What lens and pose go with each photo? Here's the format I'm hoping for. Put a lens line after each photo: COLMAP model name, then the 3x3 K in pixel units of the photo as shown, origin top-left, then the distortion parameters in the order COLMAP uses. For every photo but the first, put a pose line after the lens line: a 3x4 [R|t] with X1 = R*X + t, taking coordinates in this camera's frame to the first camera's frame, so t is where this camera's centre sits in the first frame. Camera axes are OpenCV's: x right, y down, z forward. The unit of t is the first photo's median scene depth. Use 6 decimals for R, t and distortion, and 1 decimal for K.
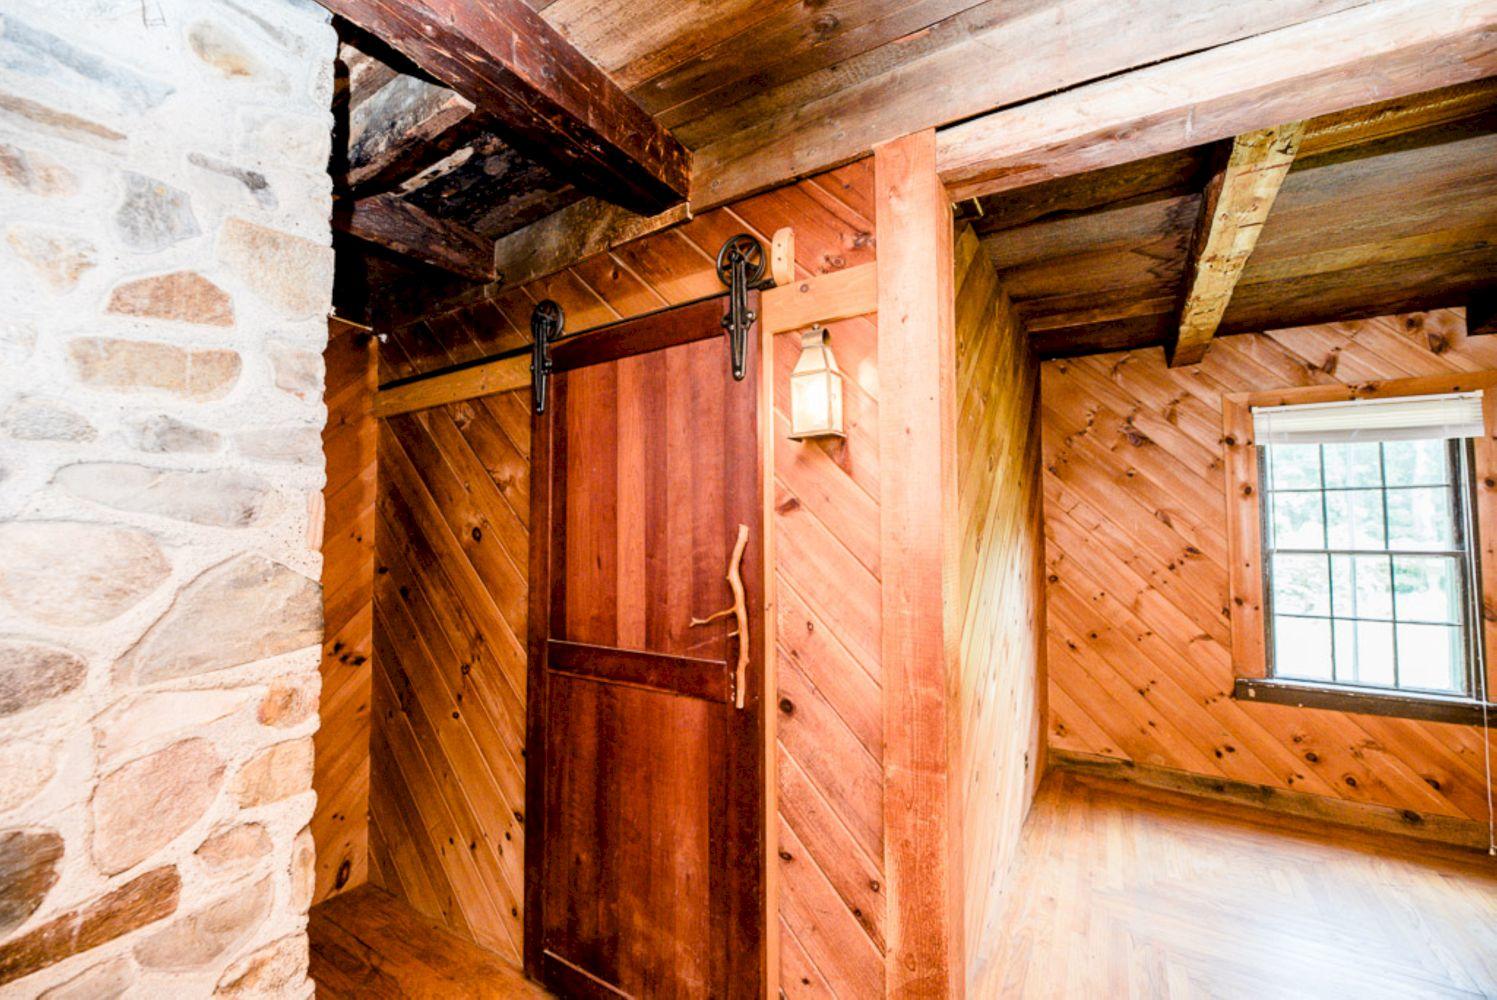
lens RADIAL K [[610.6, 0, 748.4], [0, 610.6, 505.3], [0, 0, 1]] dist [0.000105, -0.003275]
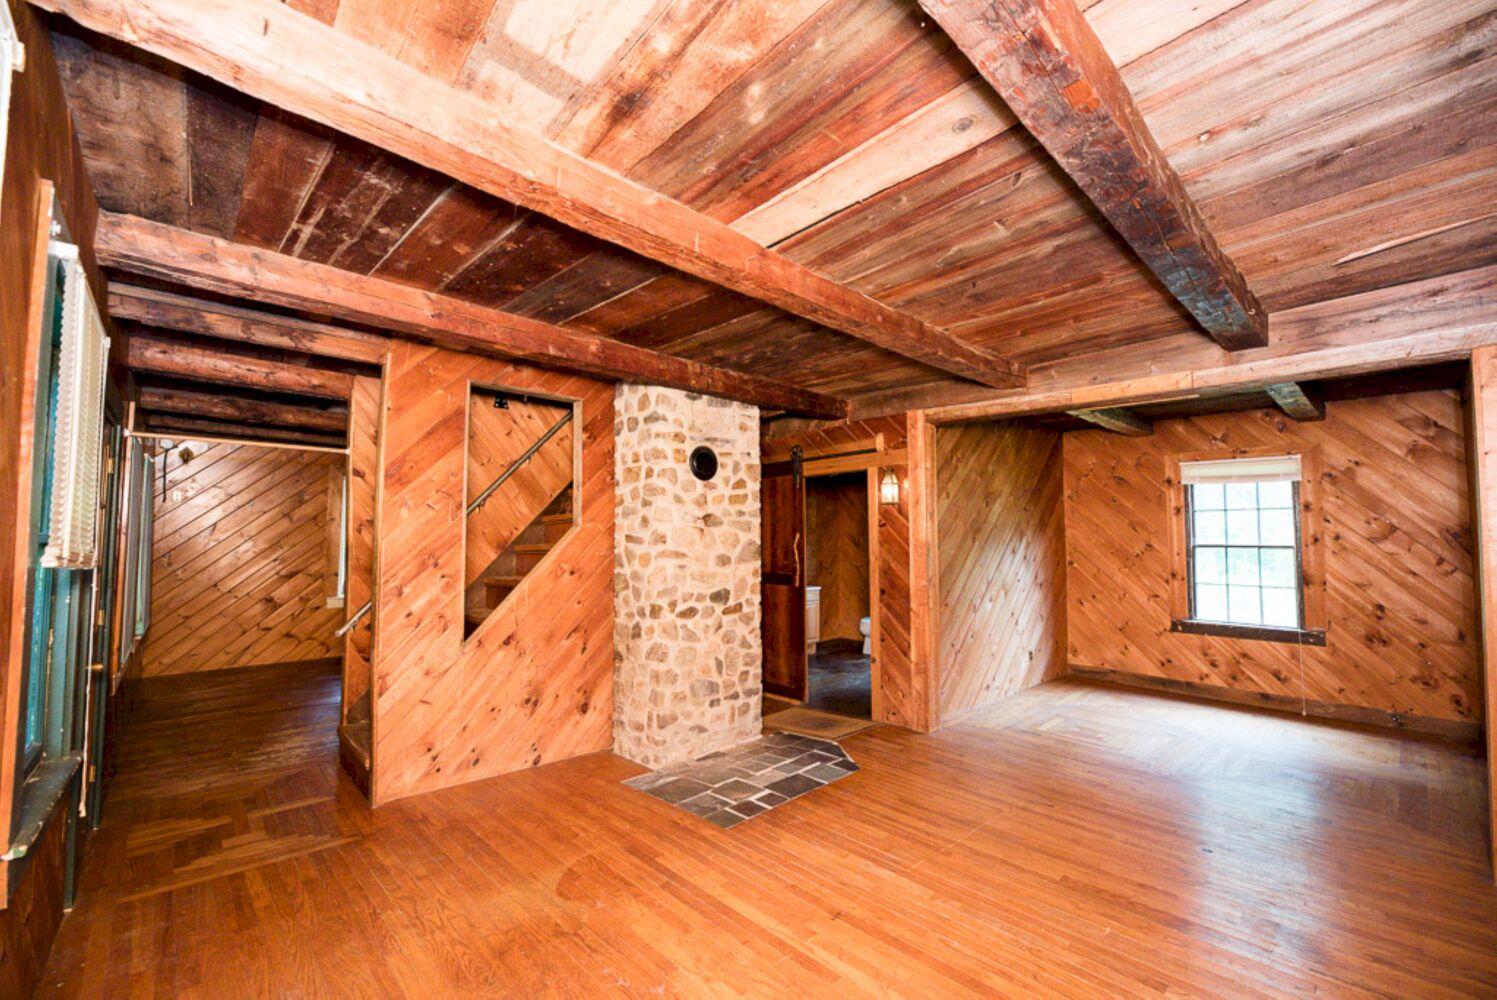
lens RADIAL K [[610.6, 0, 748.4], [0, 610.6, 505.3], [0, 0, 1]] dist [0.000105, -0.003275]
pose [[0.964357, -0.013716, -0.264250, 0.114766], [0.011108, 0.999874, -0.011363, -0.036189], [0.264373, 0.008022, 0.964387, -1.064665]]
